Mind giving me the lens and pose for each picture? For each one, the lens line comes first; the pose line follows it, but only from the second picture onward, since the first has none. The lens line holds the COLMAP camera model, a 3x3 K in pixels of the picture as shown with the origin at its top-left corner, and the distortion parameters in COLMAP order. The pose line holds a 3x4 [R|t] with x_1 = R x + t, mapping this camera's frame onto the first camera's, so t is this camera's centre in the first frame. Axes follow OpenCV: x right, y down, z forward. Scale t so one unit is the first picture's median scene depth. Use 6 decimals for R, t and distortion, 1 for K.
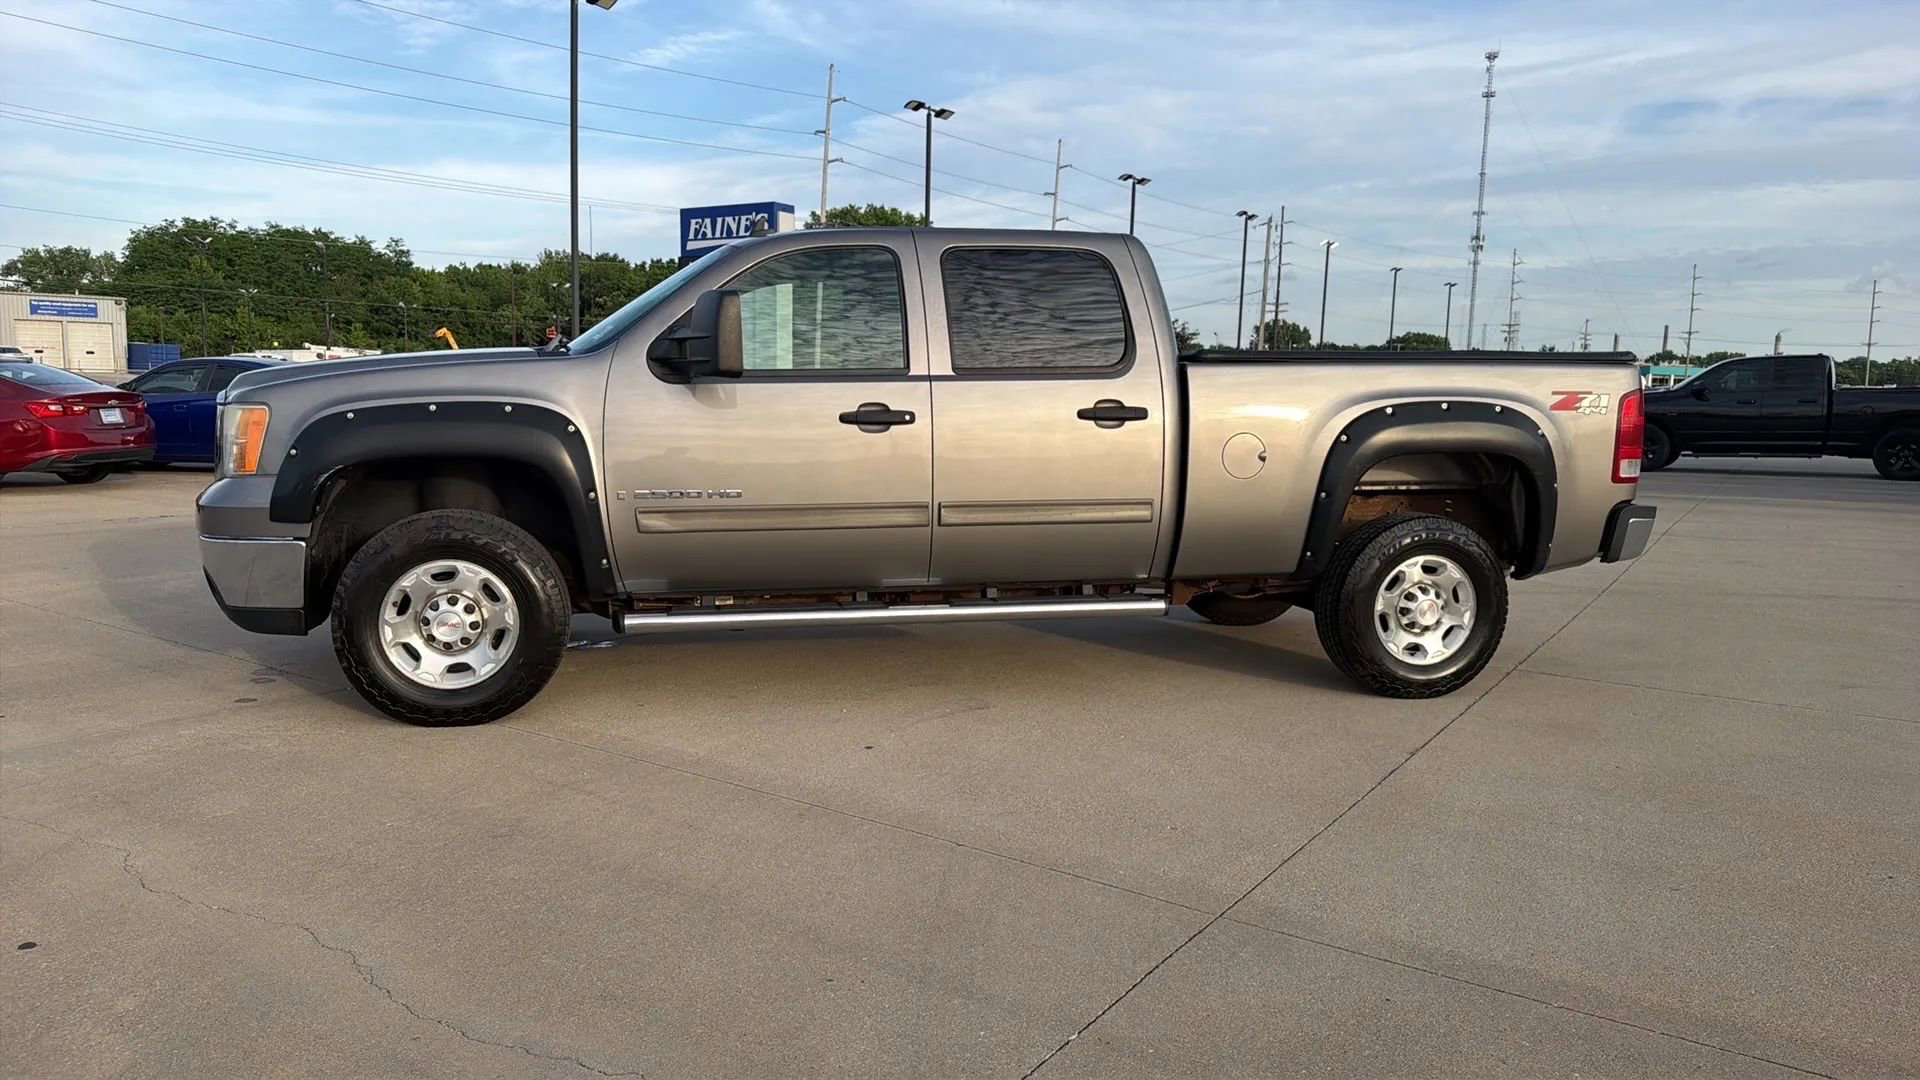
lens RADIAL K [[1291.5, 0, 942.8], [0, 1291.5, 544.1], [0, 0, 1]] dist [0.048775, -0.055720]
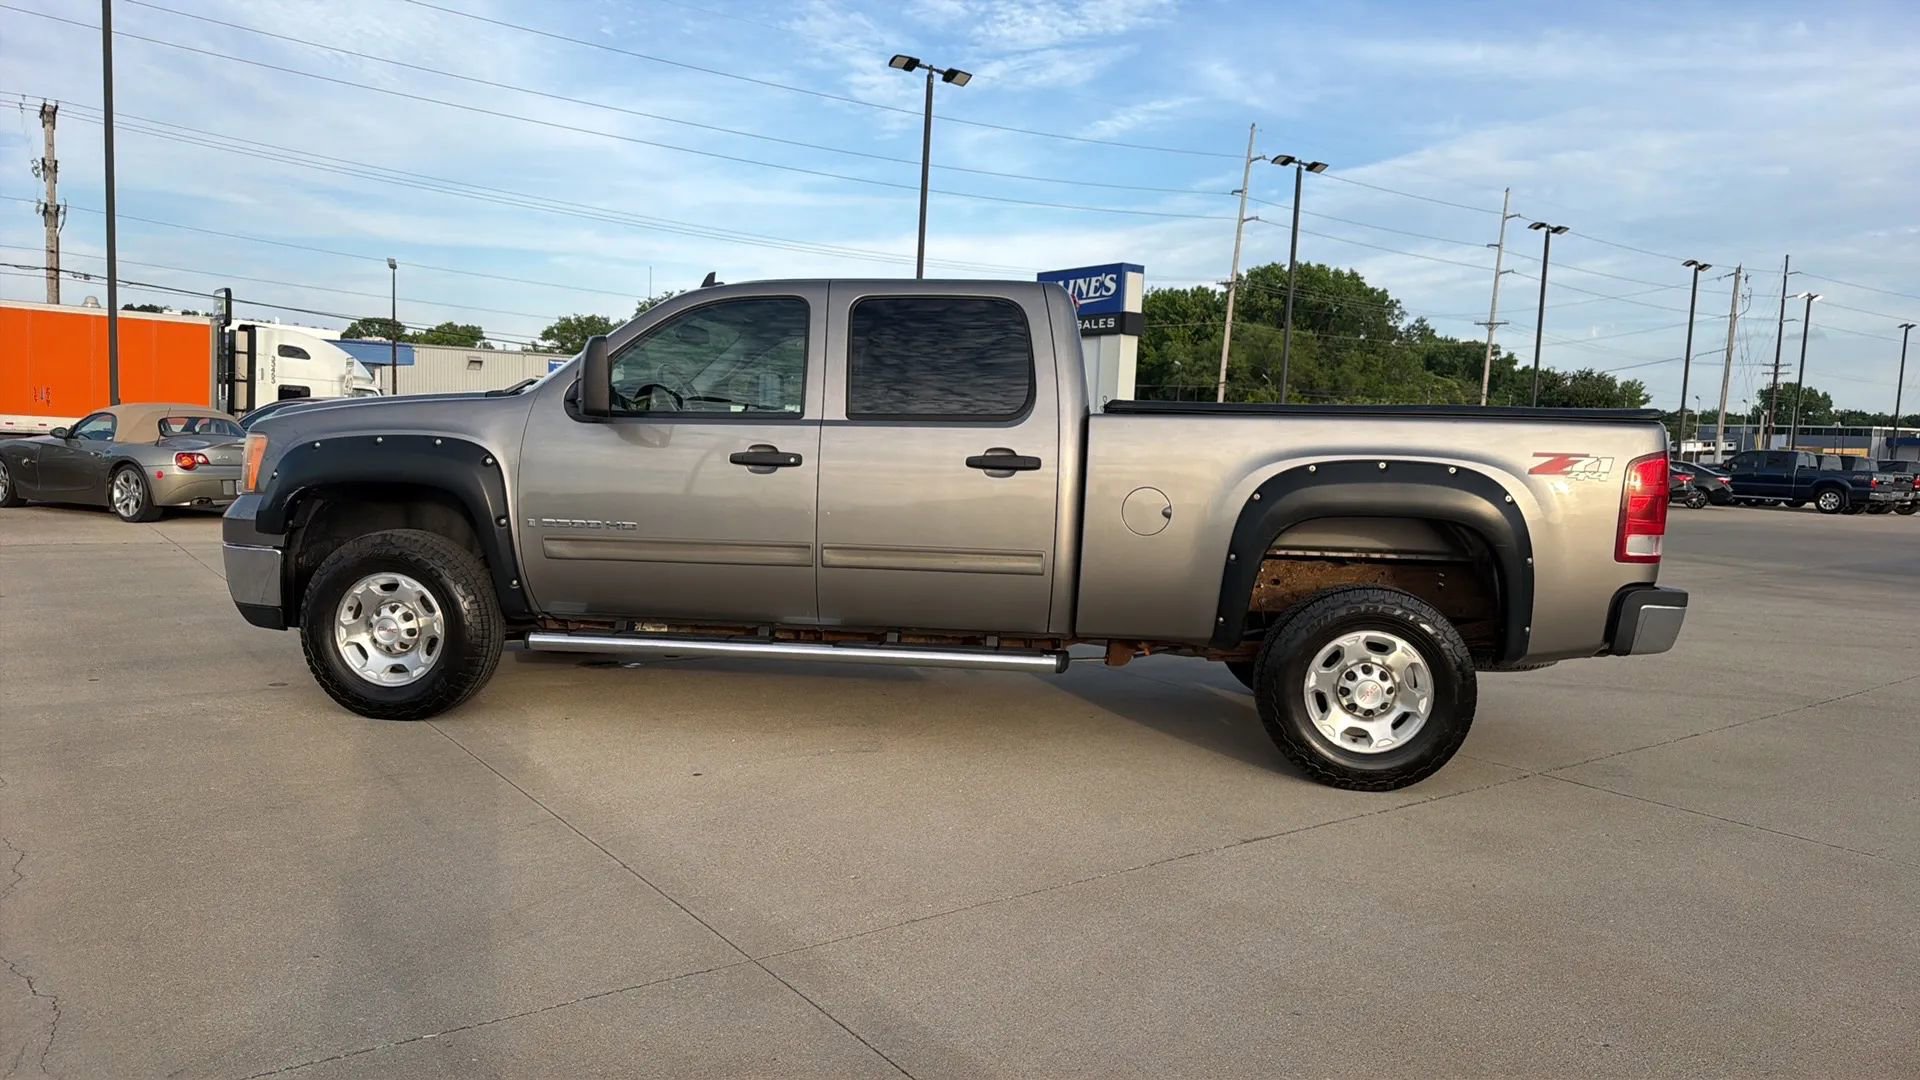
lens RADIAL K [[1294.0, 0, 952.4], [0, 1294.0, 555.2], [0, 0, 1]] dist [0.049084, -0.071321]
pose [[0.949015, 0.048760, -0.311437, 0.387075], [-0.060395, 0.997787, -0.027819, -0.001038], [0.309392, 0.045210, 0.949859, 0.055586]]
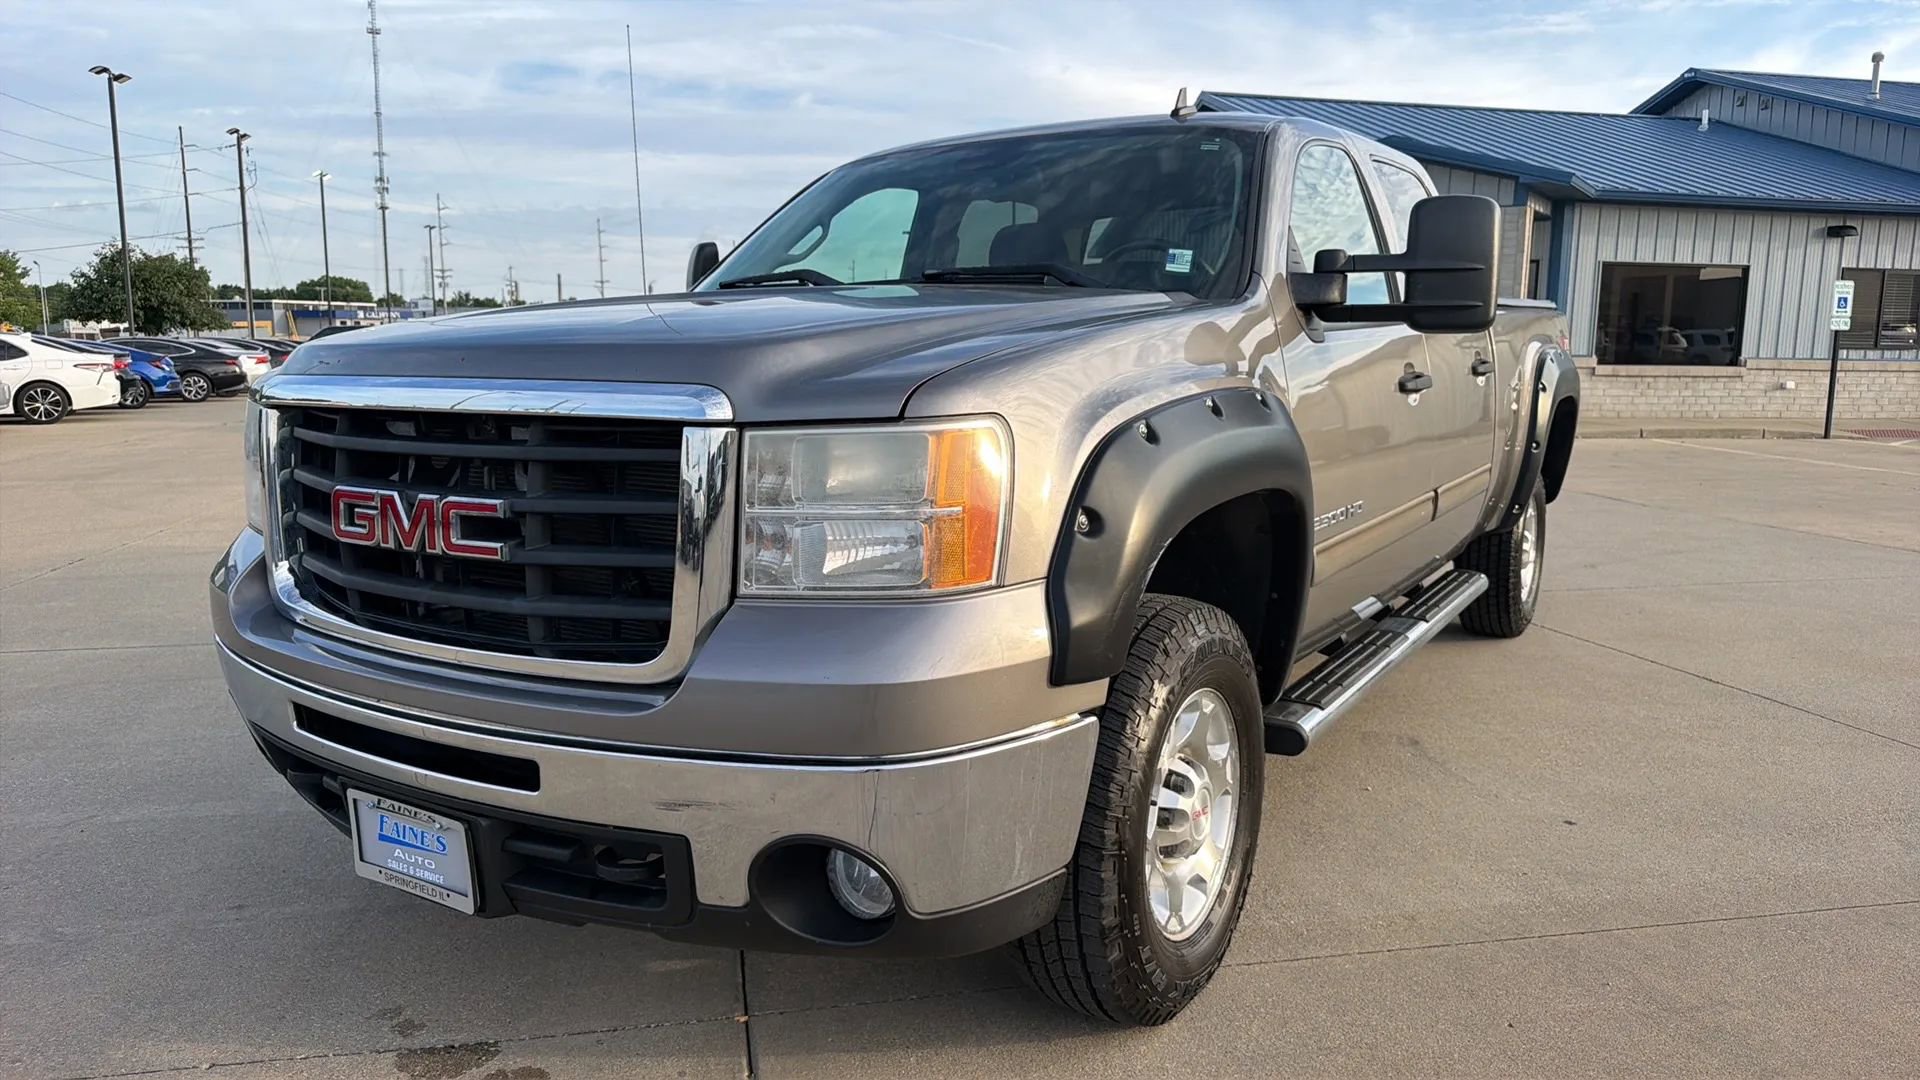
lens RADIAL K [[1299.0, 0, 963.3], [0, 1299.0, 544.2], [0, 0, 1]] dist [0.027542, -0.031498]
pose [[0.699712, -0.128204, 0.702828, -0.701756], [0.099693, 0.991663, 0.081641, -0.086352], [-0.707436, 0.012942, 0.706659, 0.606307]]
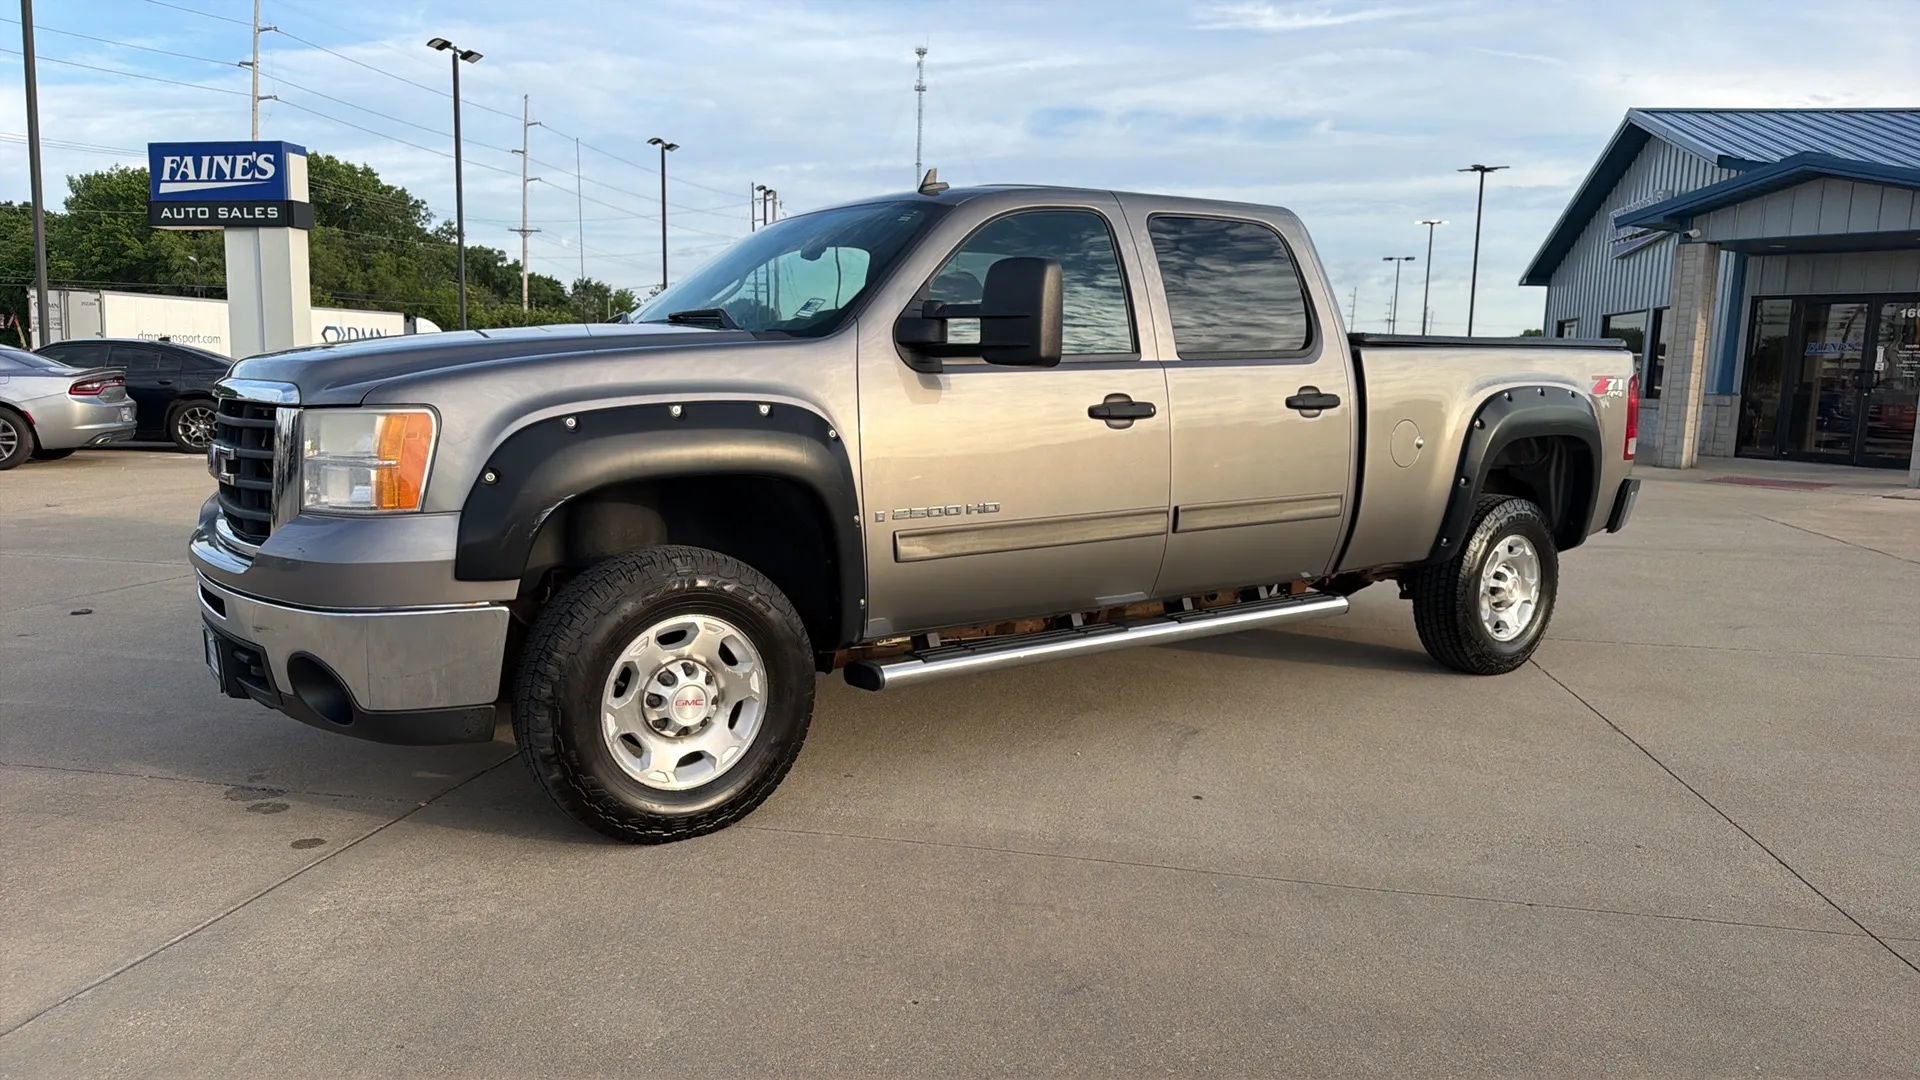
lens RADIAL K [[1295.4, 0, 946.9], [0, 1295.4, 547.1], [0, 0, 1]] dist [0.042079, -0.057387]
pose [[0.917499, -0.056094, 0.393762, -0.463008], [0.047233, 0.998366, 0.032167, -0.037586], [-0.394923, -0.010915, 0.918649, 0.232466]]
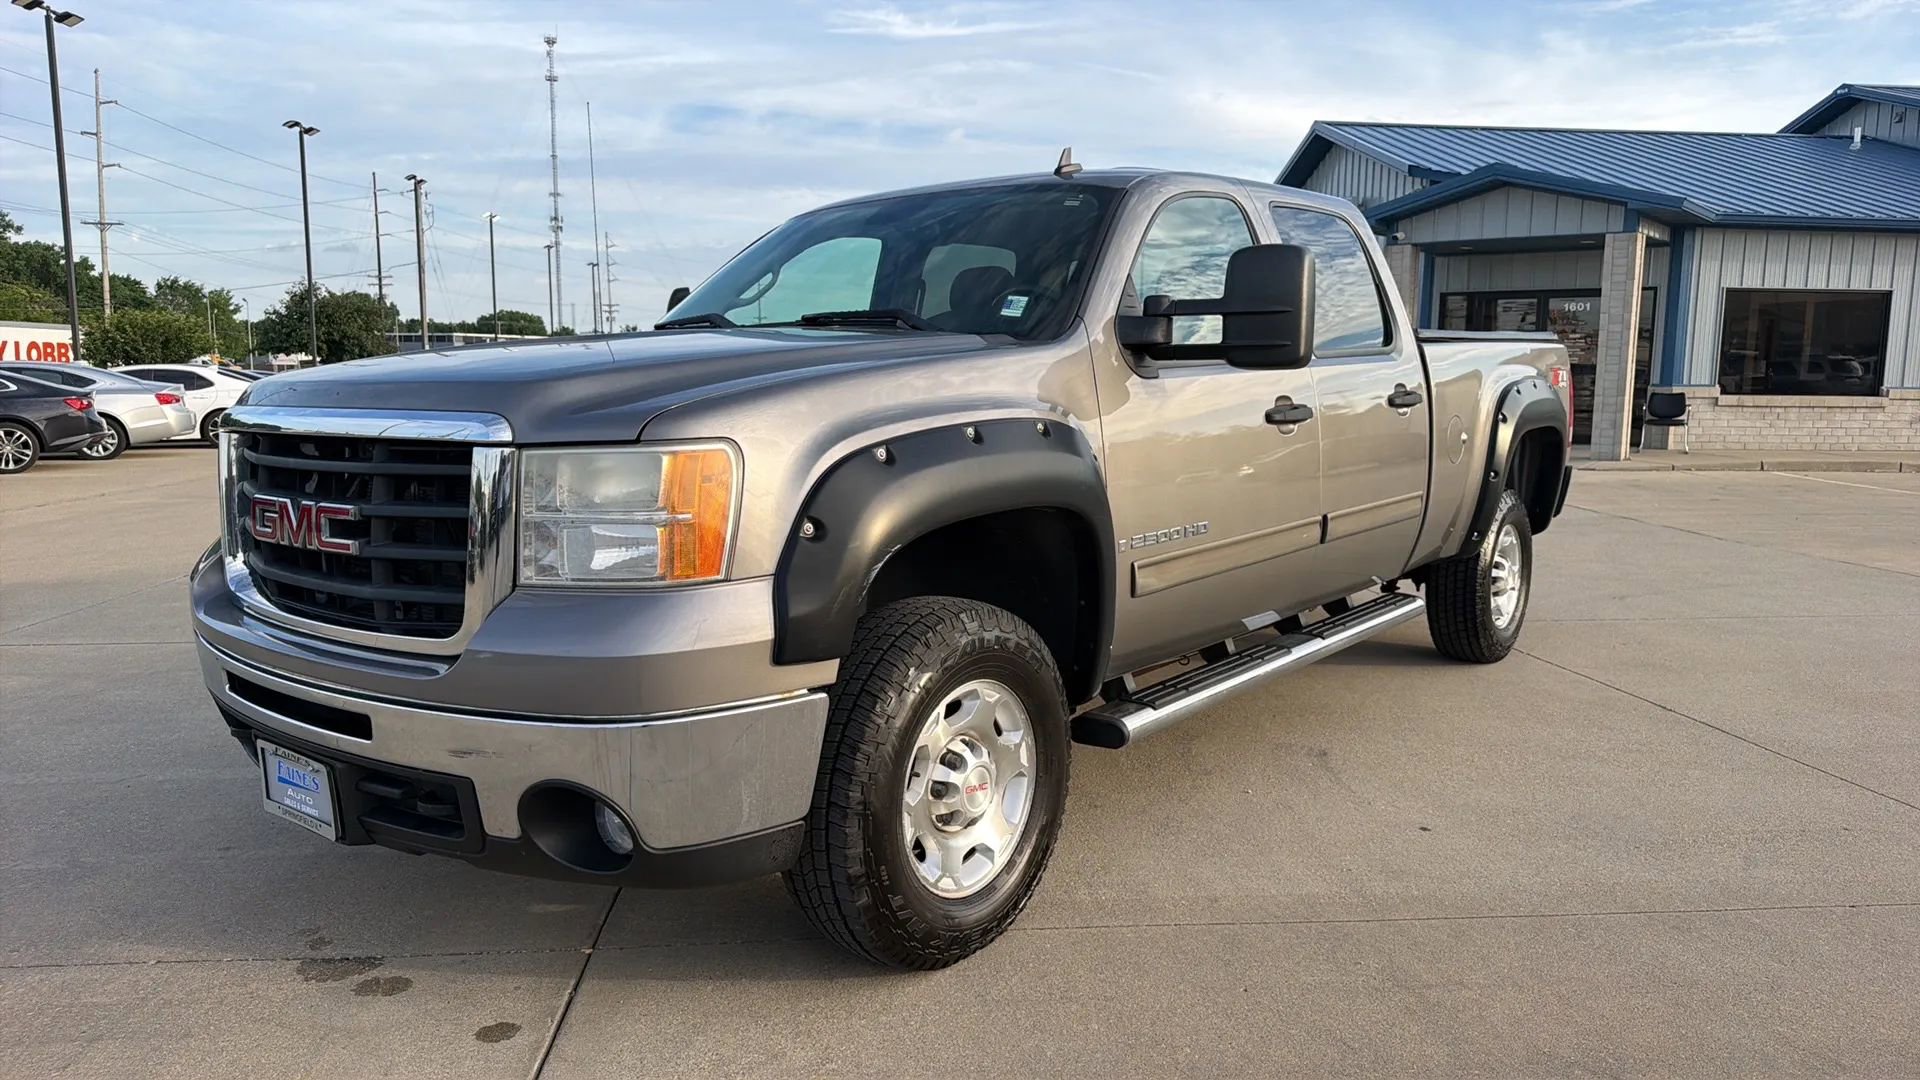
lens RADIAL K [[1293.3, 0, 958.2], [0, 1293.3, 548.0], [0, 0, 1]] dist [0.045153, -0.050186]
pose [[0.777667, -0.104435, 0.619941, -0.653061], [0.092304, 0.994386, 0.051726, -0.070941], [-0.621863, 0.016997, 0.782942, 0.464822]]
